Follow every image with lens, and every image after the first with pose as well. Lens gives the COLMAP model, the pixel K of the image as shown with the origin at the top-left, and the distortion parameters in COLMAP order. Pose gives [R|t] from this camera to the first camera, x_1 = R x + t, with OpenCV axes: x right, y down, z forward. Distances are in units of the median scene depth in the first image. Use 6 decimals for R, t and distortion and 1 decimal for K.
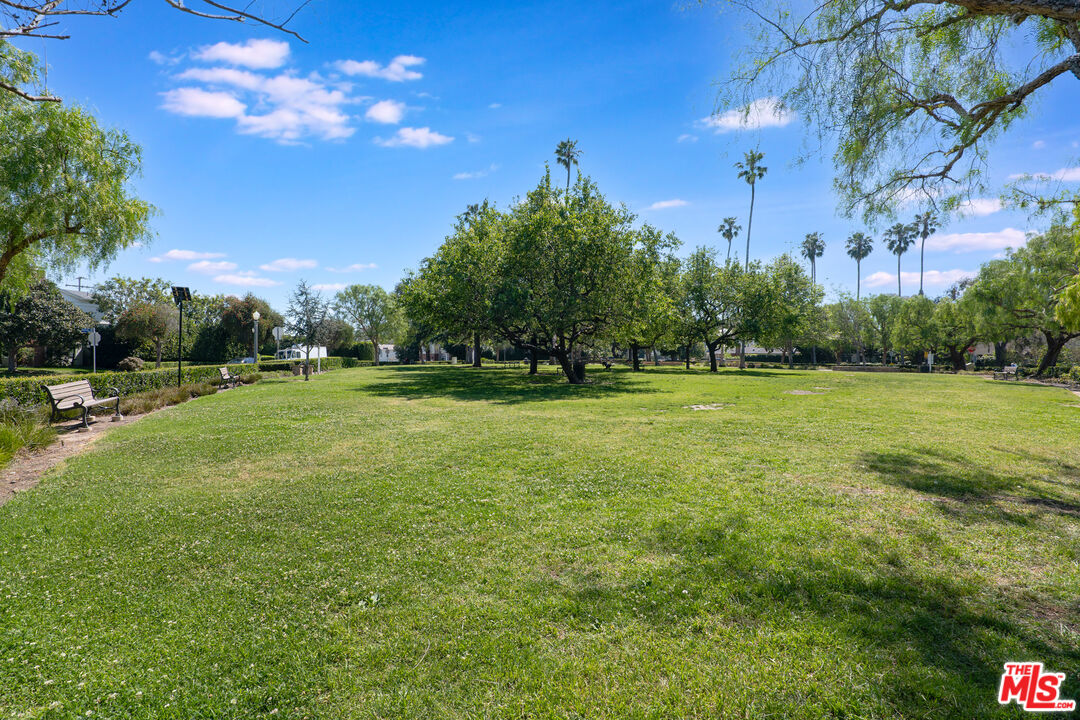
lens RADIAL K [[501.6, 0, 533.3], [0, 501.6, 361.8], [0, 0, 1]] dist [-0.055937, 0.015191]
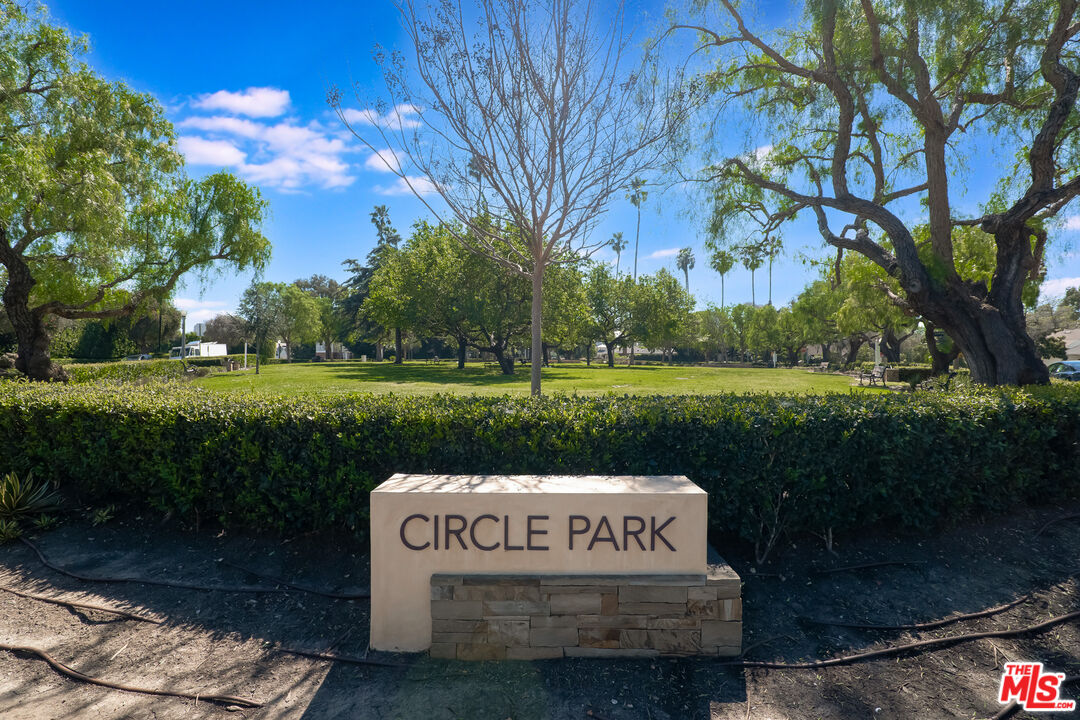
lens RADIAL K [[501.6, 0, 533.3], [0, 501.6, 361.8], [0, 0, 1]] dist [-0.055937, 0.015191]
pose [[0.975878, 0.001477, 0.218313, -0.066152], [-0.001111, 0.999998, -0.001801, 0.008109], [-0.218316, 0.001515, 0.975877, -0.106512]]
